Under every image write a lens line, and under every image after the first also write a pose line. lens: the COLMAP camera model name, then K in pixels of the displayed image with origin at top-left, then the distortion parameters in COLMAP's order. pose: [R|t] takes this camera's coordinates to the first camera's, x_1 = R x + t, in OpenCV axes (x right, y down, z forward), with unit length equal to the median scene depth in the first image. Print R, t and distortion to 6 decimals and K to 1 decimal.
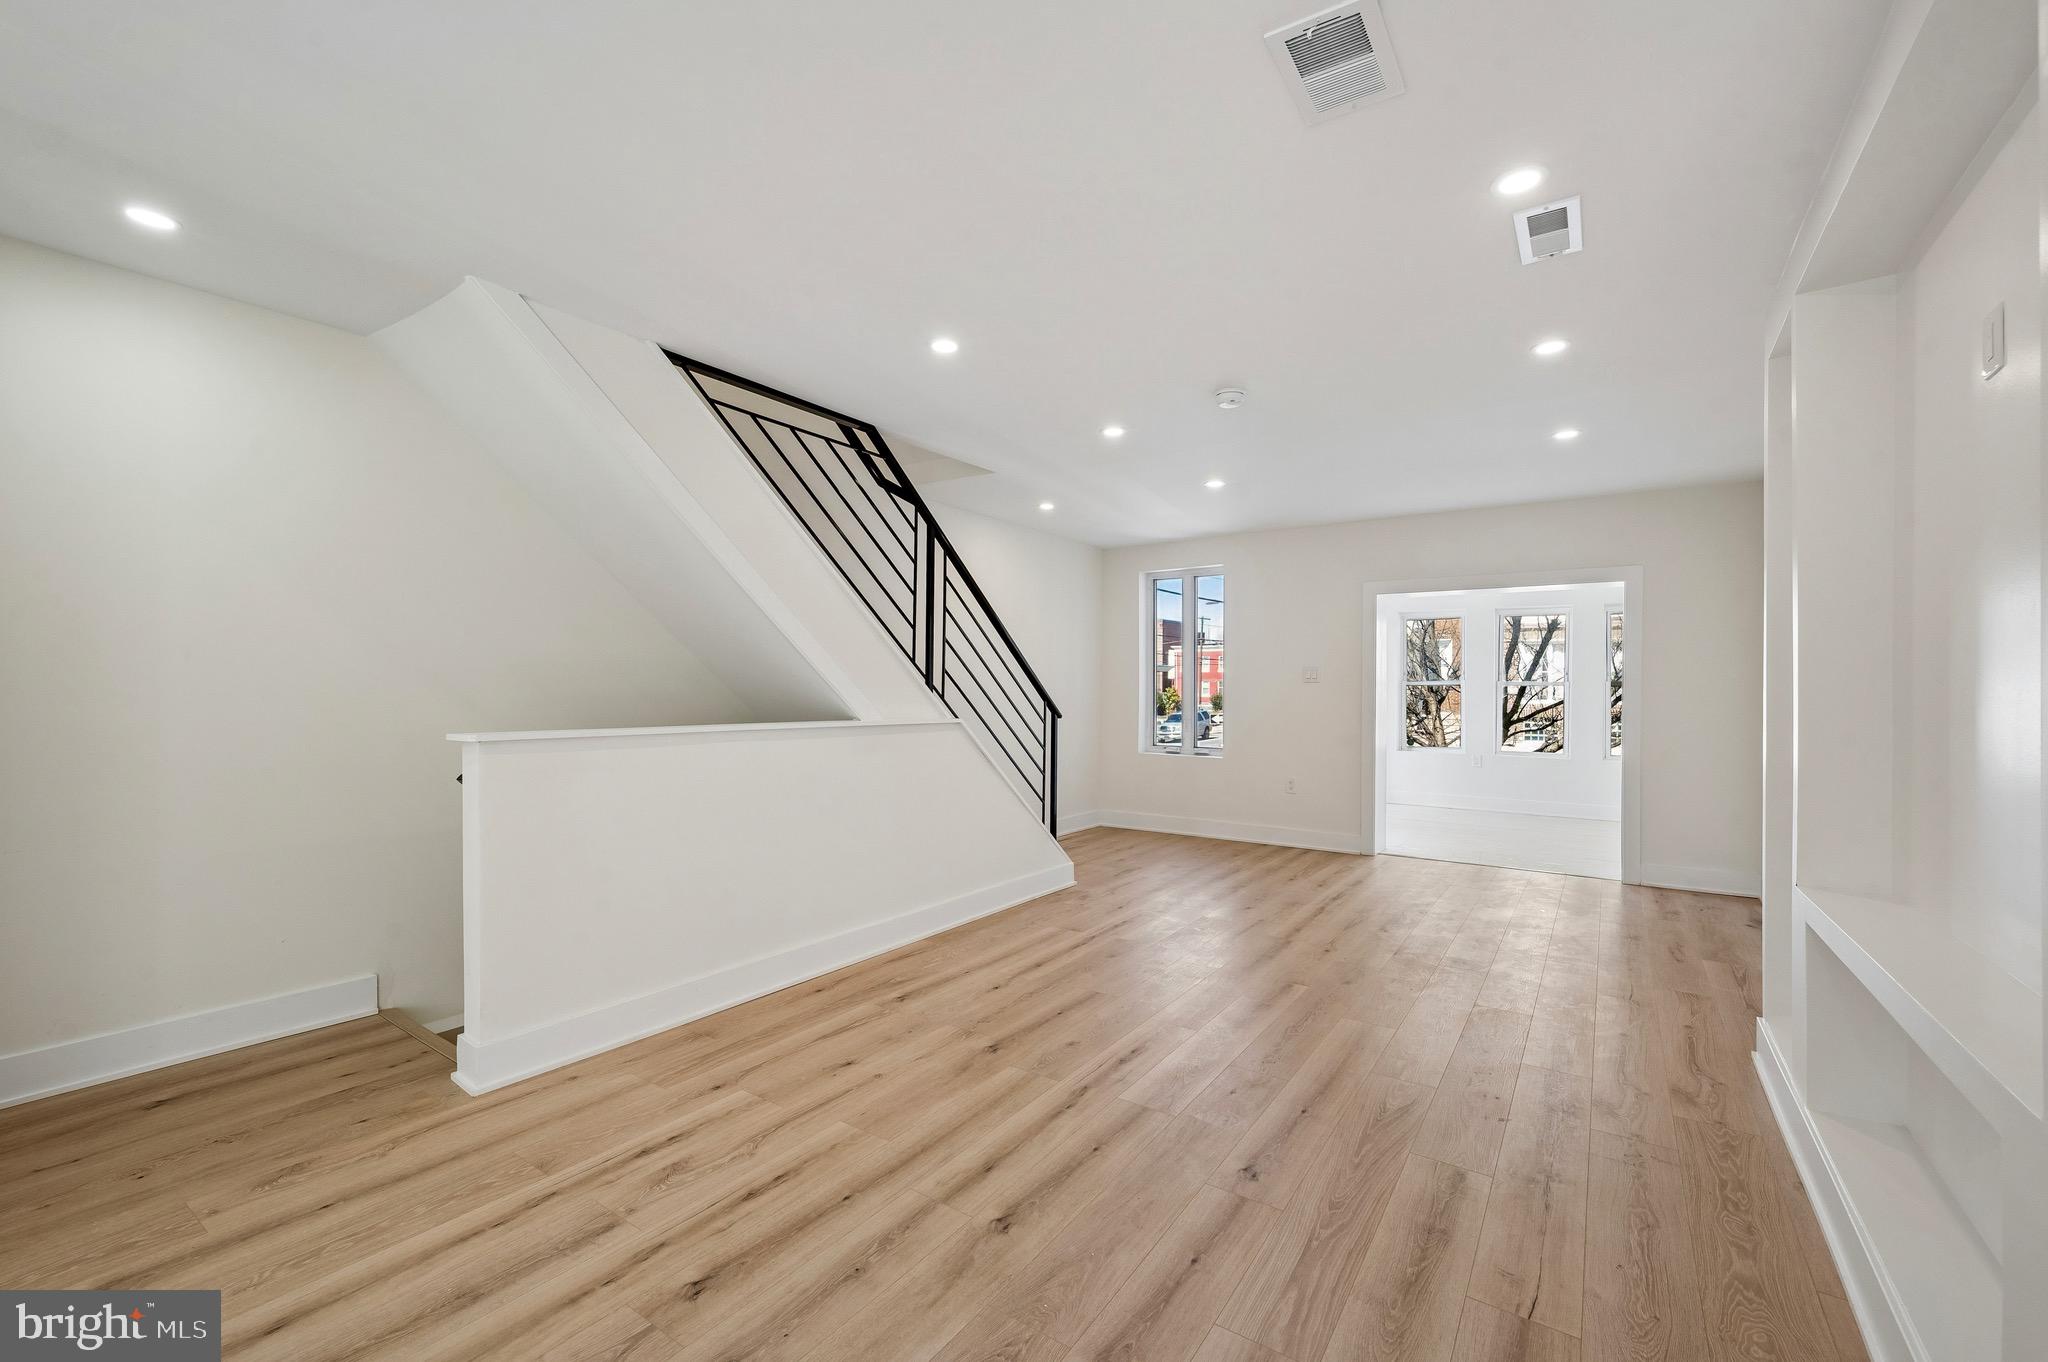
lens RADIAL K [[820.4, 0, 1022.1], [0, 820.4, 685.6], [0, 0, 1]] dist [0.004708, -0.002498]
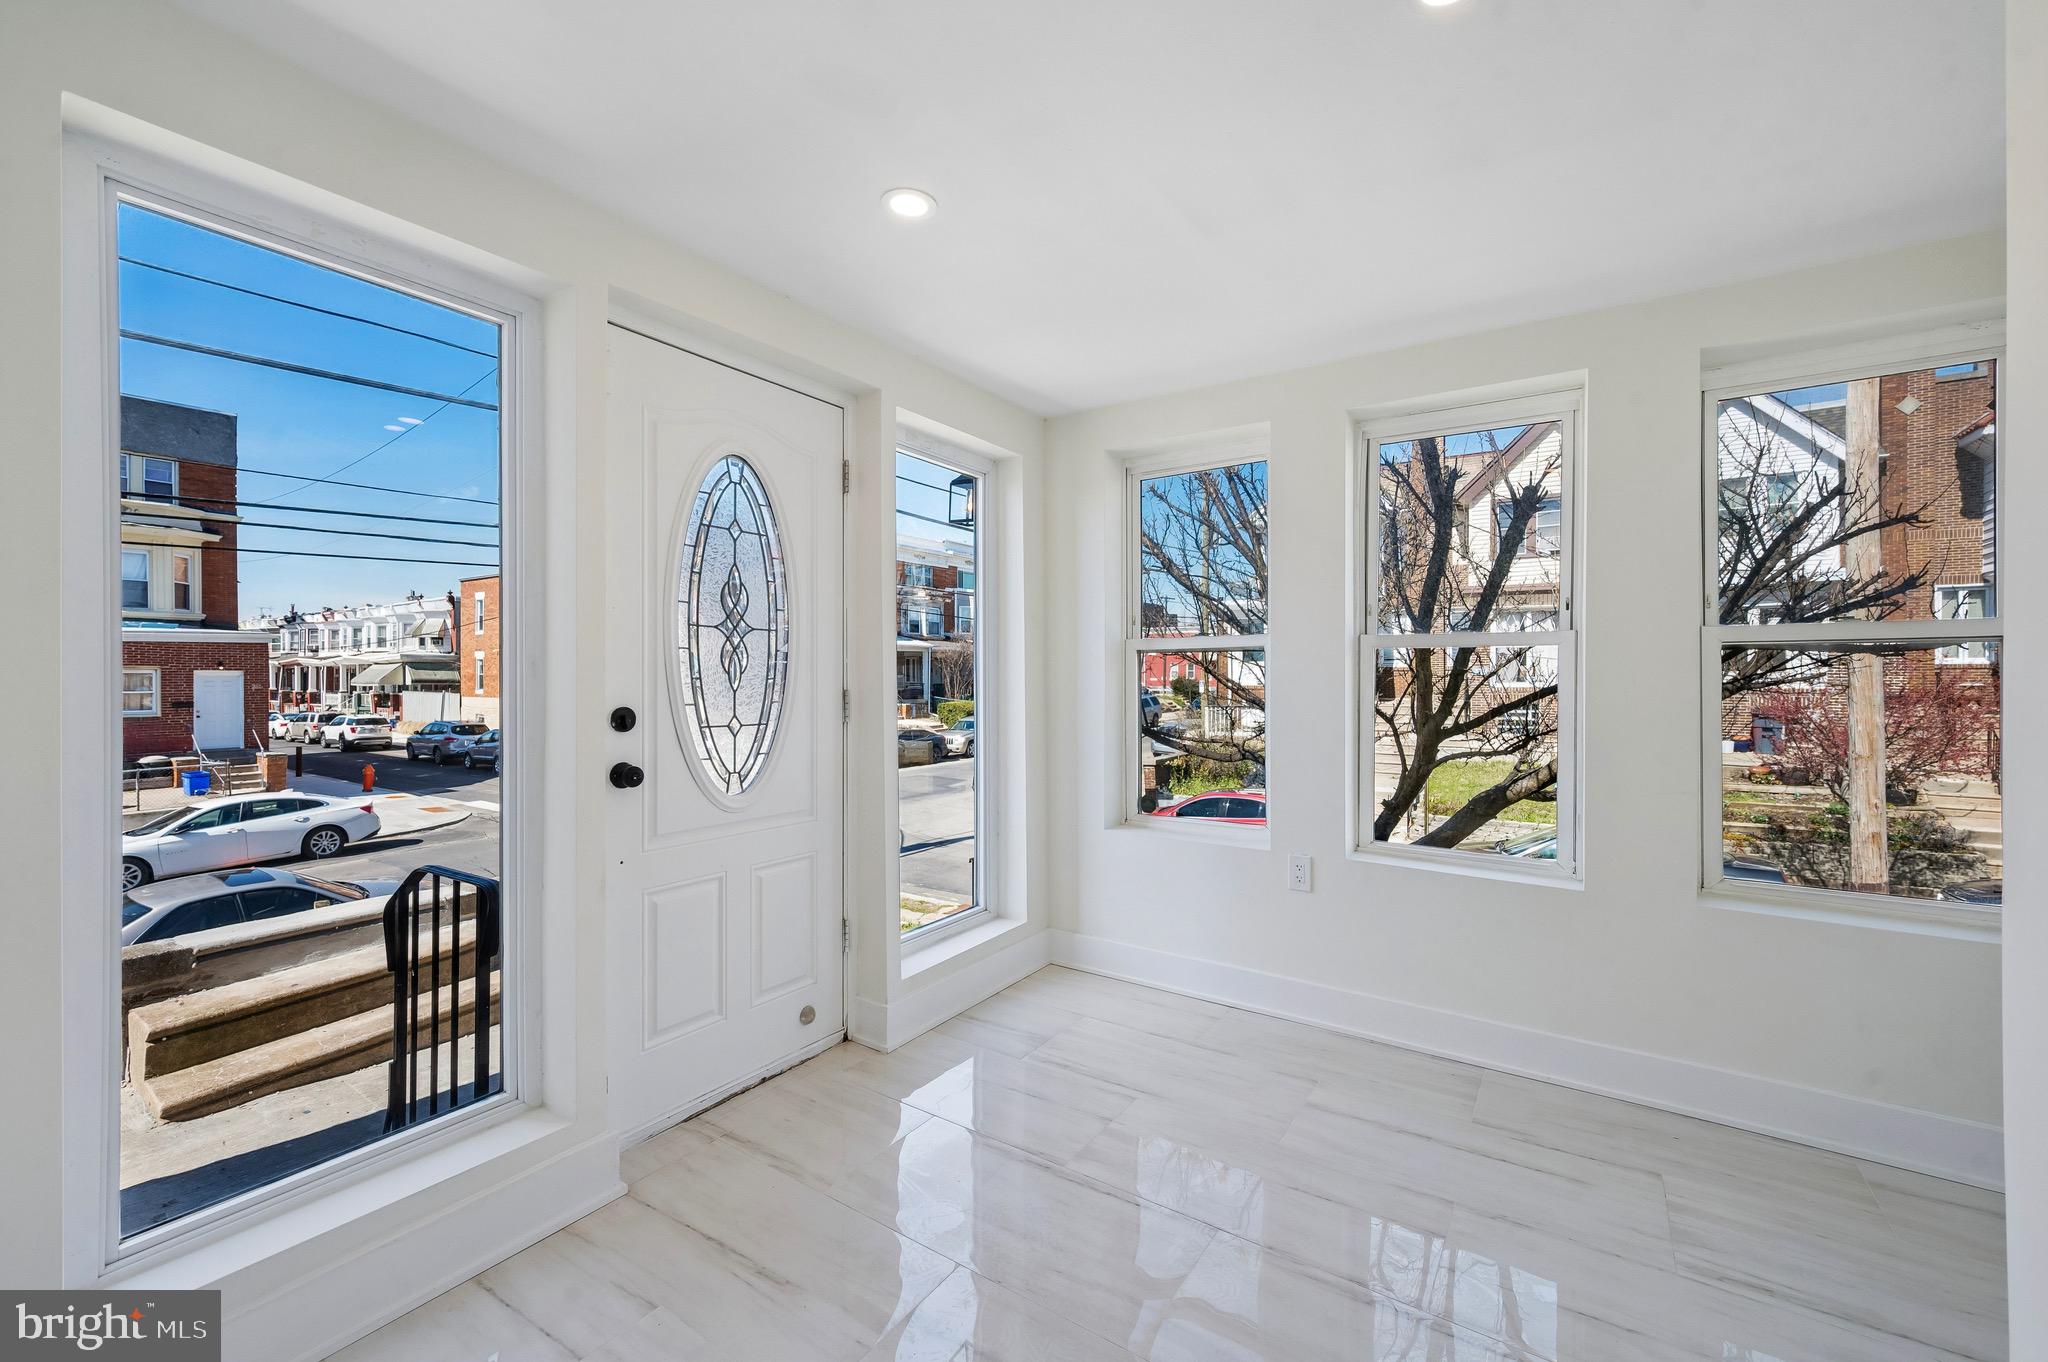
lens RADIAL K [[820.4, 0, 1040.2], [0, 820.4, 680.6], [0, 0, 1]] dist [0.004708, -0.002498]
pose [[0.999725, -0.004118, 0.023086, 0.370896], [0.003753, 0.999868, 0.015832, 0.008126], [-0.023148, -0.015741, 0.999608, 0.562985]]
